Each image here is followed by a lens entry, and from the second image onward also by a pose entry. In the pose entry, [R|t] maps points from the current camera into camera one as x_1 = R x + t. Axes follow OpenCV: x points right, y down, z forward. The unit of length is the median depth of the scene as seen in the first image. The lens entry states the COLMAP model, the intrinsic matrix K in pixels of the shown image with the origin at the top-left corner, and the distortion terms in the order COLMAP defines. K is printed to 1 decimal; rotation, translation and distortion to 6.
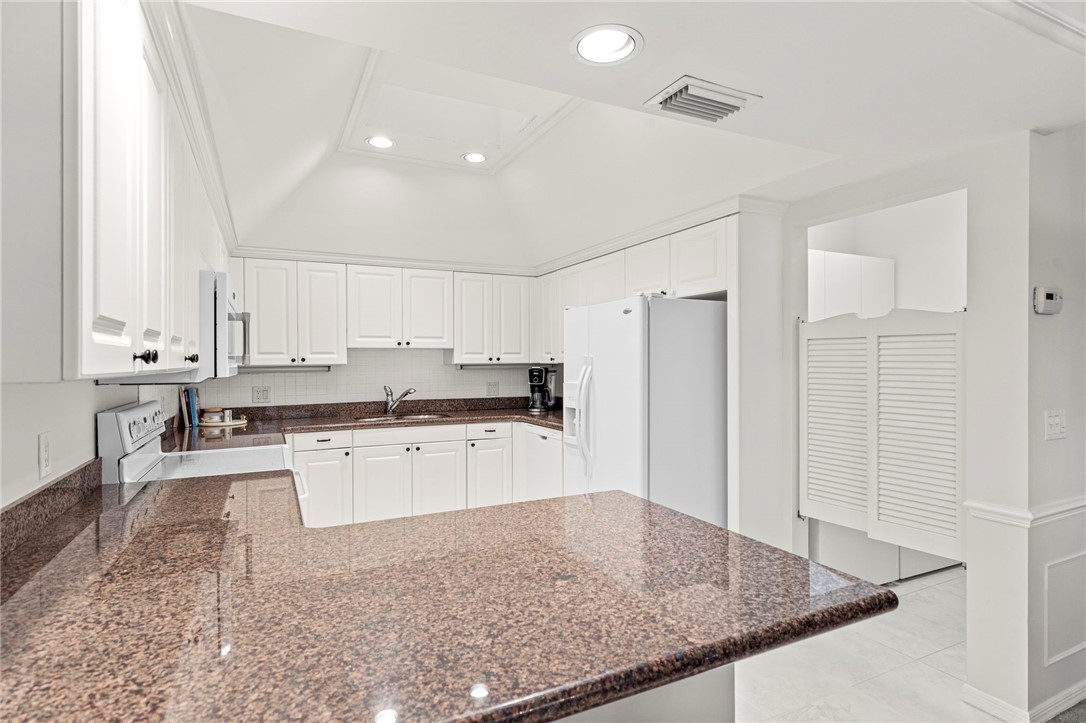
lens RADIAL K [[558.5, 0, 541.7], [0, 558.5, 365.4], [0, 0, 1]] dist [0.000102, -0.000063]
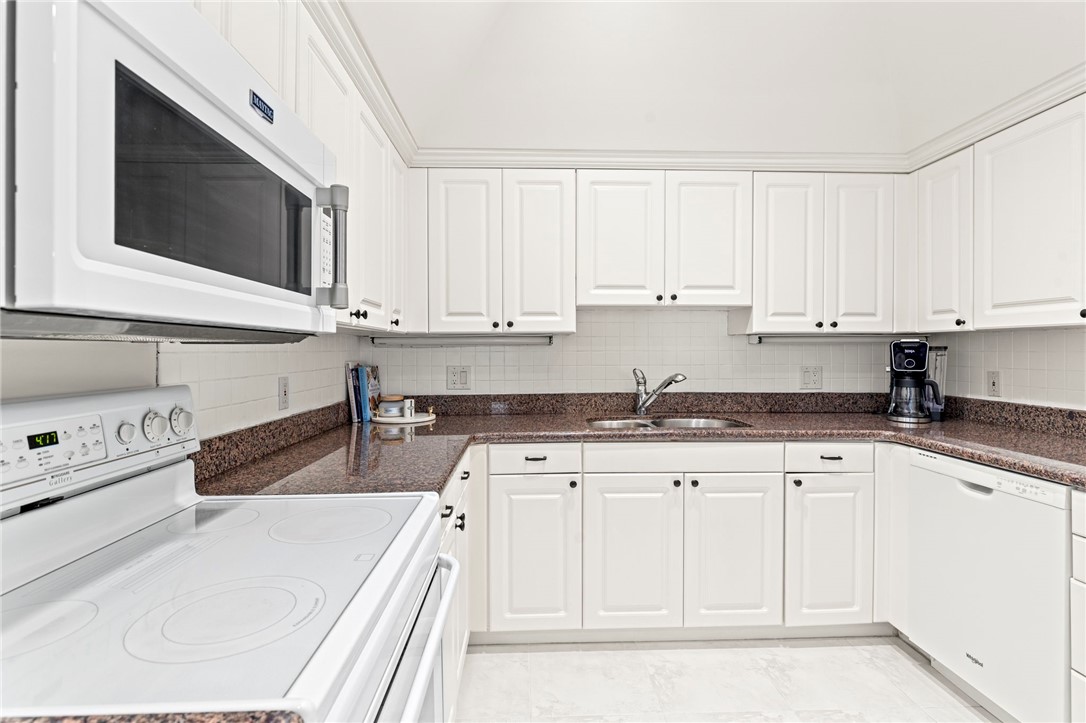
lens RADIAL K [[532.6, 0, 543.7], [0, 532.6, 352.0], [0, 0, 1]] dist [-0.001011, -0.000053]
pose [[0.914220, 0.006548, -0.405166, -0.138035], [-0.006999, 0.999975, 0.000369, 0.019284], [0.405159, 0.002498, 0.914243, 0.433638]]
